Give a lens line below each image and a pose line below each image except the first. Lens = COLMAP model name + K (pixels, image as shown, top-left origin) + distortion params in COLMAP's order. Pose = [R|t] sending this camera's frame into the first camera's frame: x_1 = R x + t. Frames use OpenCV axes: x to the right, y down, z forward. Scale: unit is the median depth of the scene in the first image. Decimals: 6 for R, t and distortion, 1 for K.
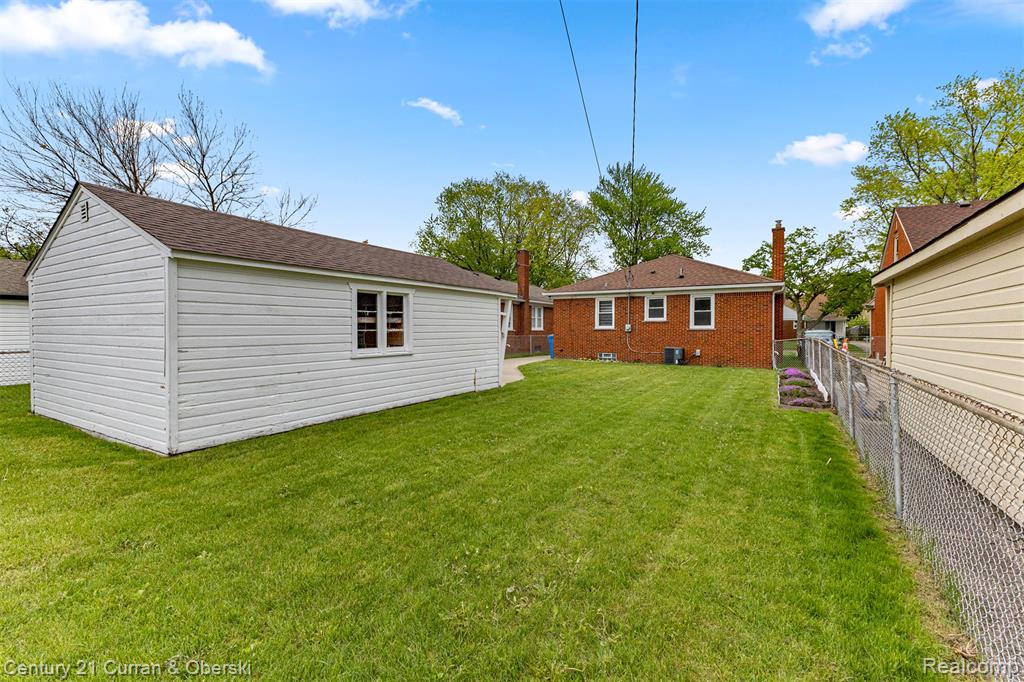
lens RADIAL K [[447.1, 0, 509.6], [0, 447.1, 334.2], [0, 0, 1]] dist [0.001047, 0.000372]
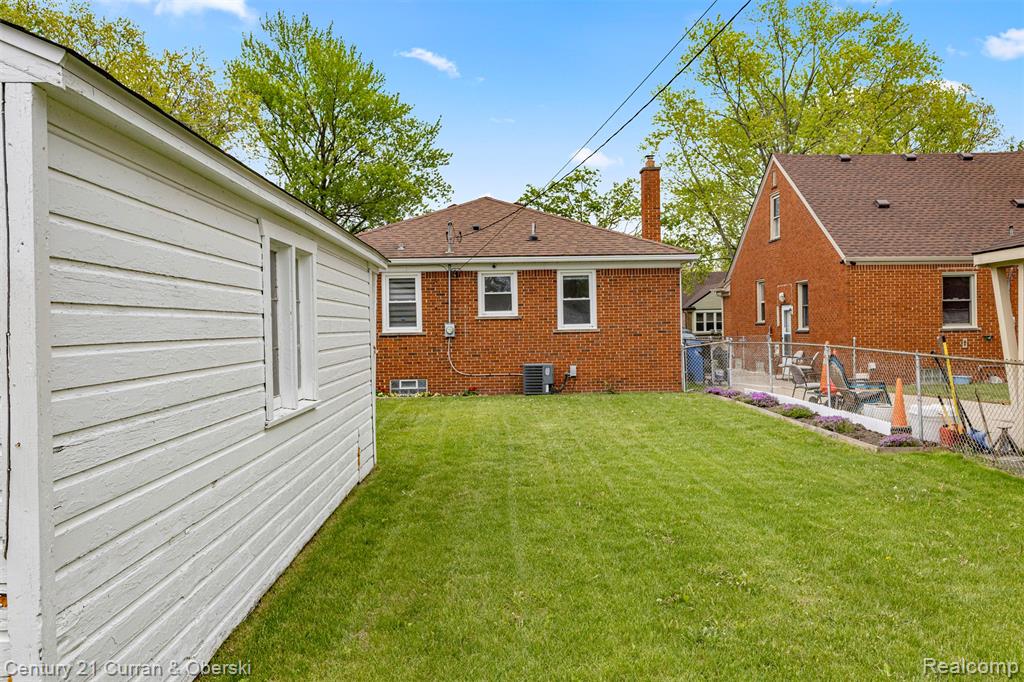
lens RADIAL K [[842.0, 0, 513.4], [0, 842.0, 327.9], [0, 0, 1]] dist [0.000826, -0.000933]
pose [[0.835534, -0.015697, 0.549214, -0.215052], [0.023467, 0.999699, -0.007128, -0.007567], [-0.548937, 0.018844, 0.835651, 0.119325]]
